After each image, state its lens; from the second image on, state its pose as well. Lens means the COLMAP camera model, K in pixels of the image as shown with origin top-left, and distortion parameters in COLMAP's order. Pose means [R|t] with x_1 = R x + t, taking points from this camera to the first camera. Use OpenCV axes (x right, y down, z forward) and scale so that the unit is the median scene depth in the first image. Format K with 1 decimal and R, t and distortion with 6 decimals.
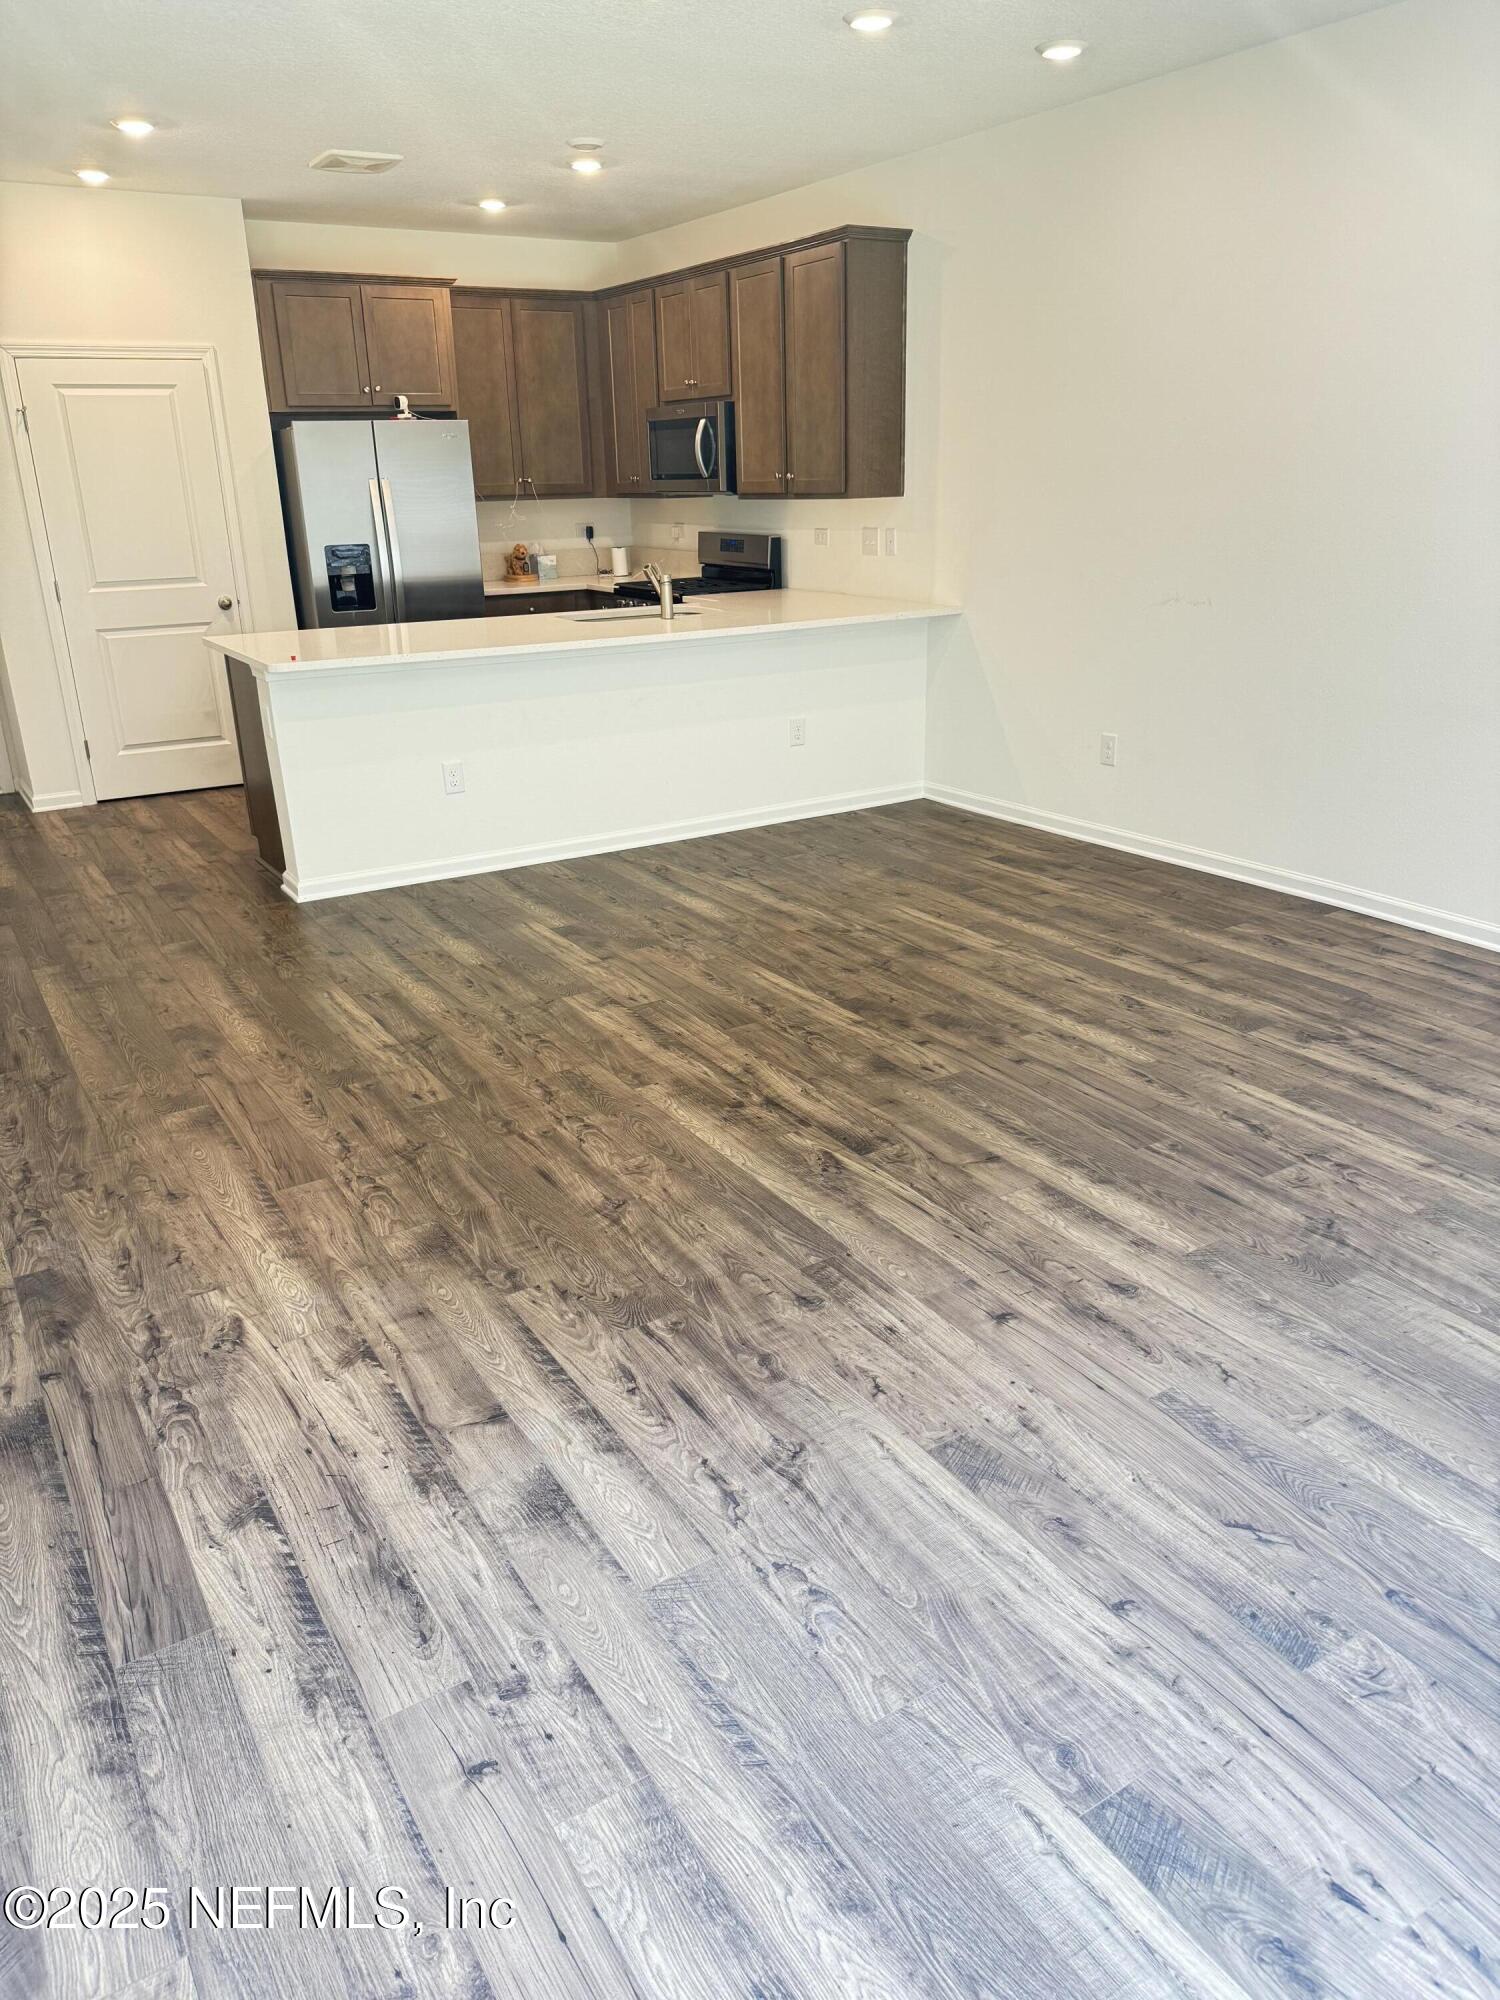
lens RADIAL K [[1438.3, 0, 750.0], [0, 1438.3, 1000.0], [0, 0, 1]] dist [0.077120, -0.160509]
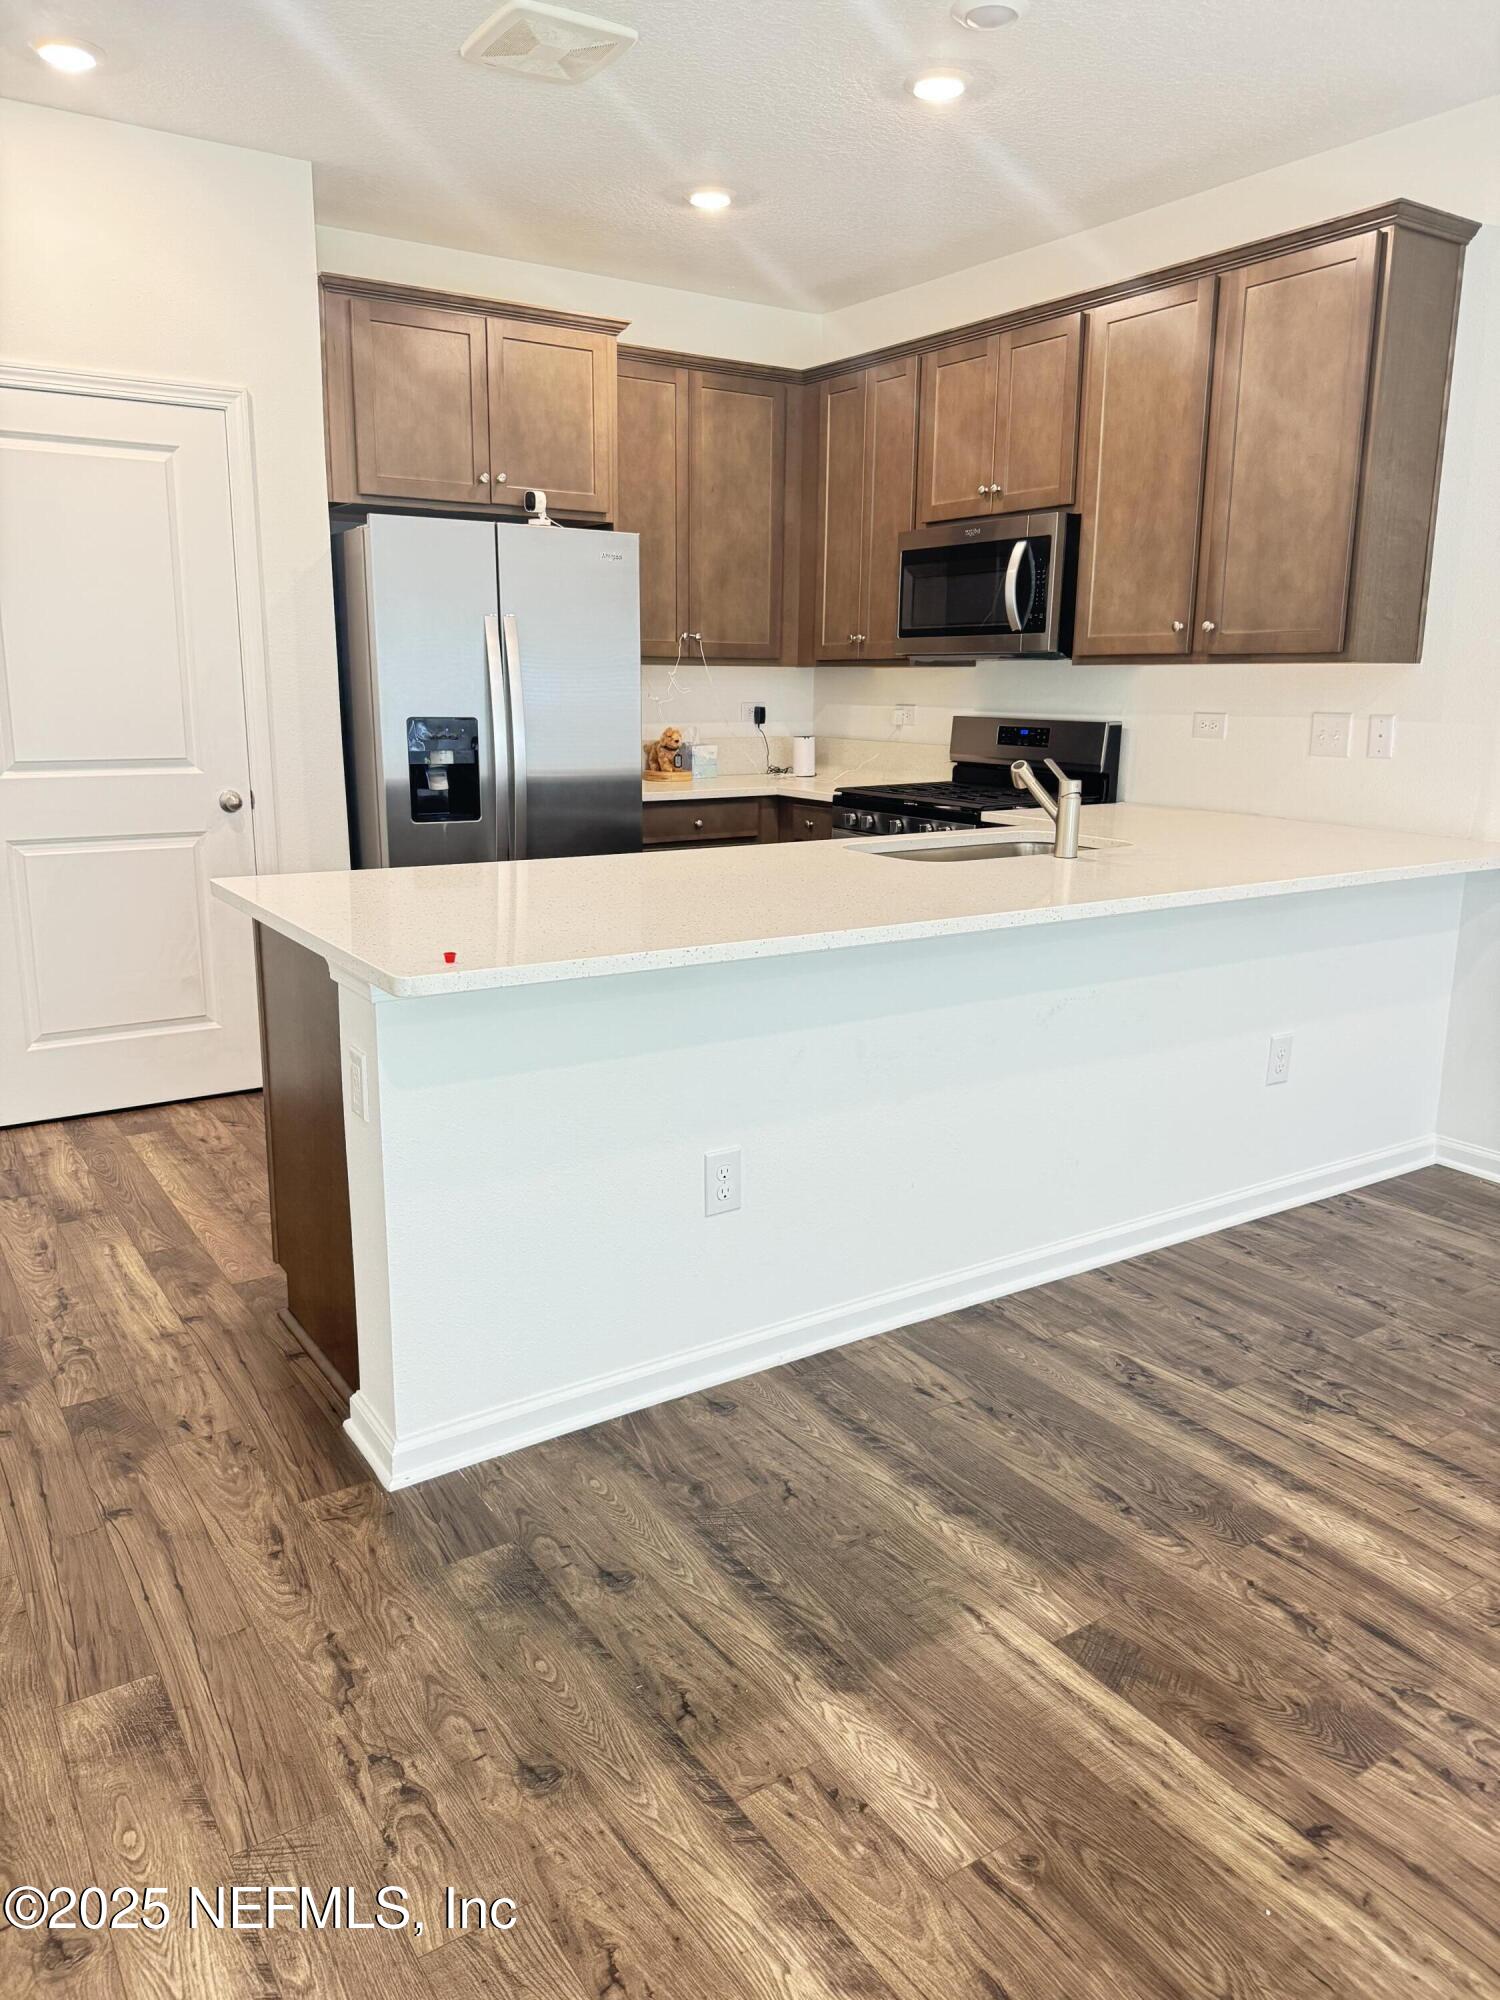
lens RADIAL K [[1438.3, 0, 750.0], [0, 1438.3, 1000.0], [0, 0, 1]] dist [0.077120, -0.160509]
pose [[0.999076, 0.024287, 0.035461, -0.167564], [-0.019468, 0.991269, -0.130409, -0.119095], [-0.038319, 0.129598, 0.990826, 0.408143]]
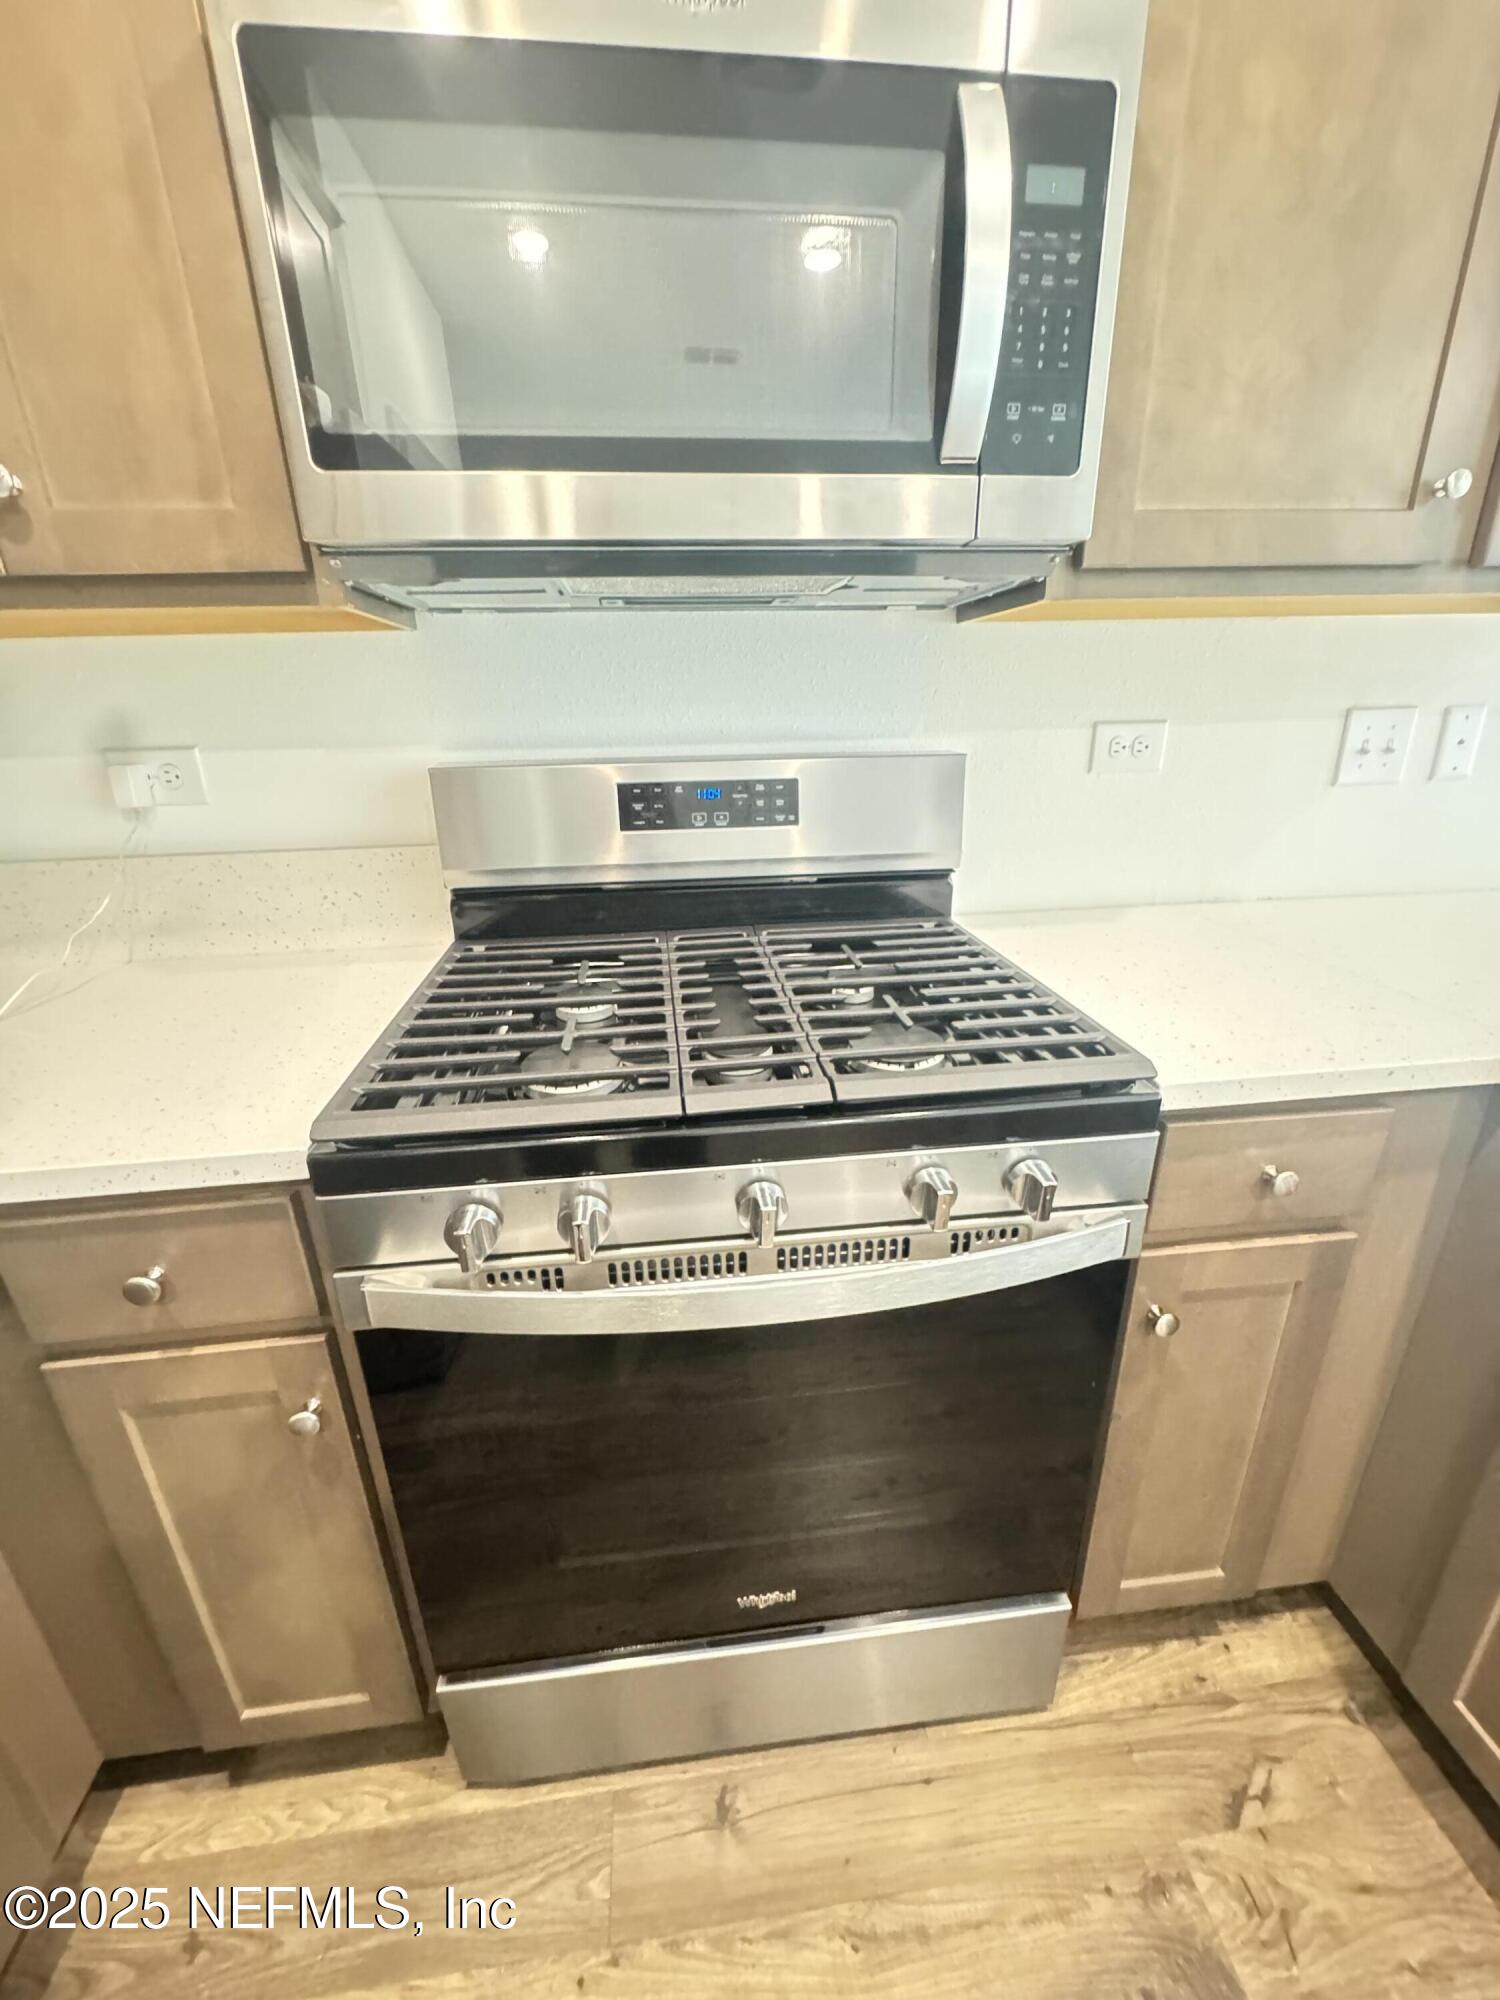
lens RADIAL K [[802.5, 0, 750.0], [0, 802.5, 1000.0], [0, 0, 1]] dist [-0.003340, -0.000081]
pose [[0.423430, -0.299646, 0.854938, -0.154898], [0.323287, 0.931559, 0.166385, -0.323877], [-0.846282, 0.205938, 0.491321, 0.993690]]
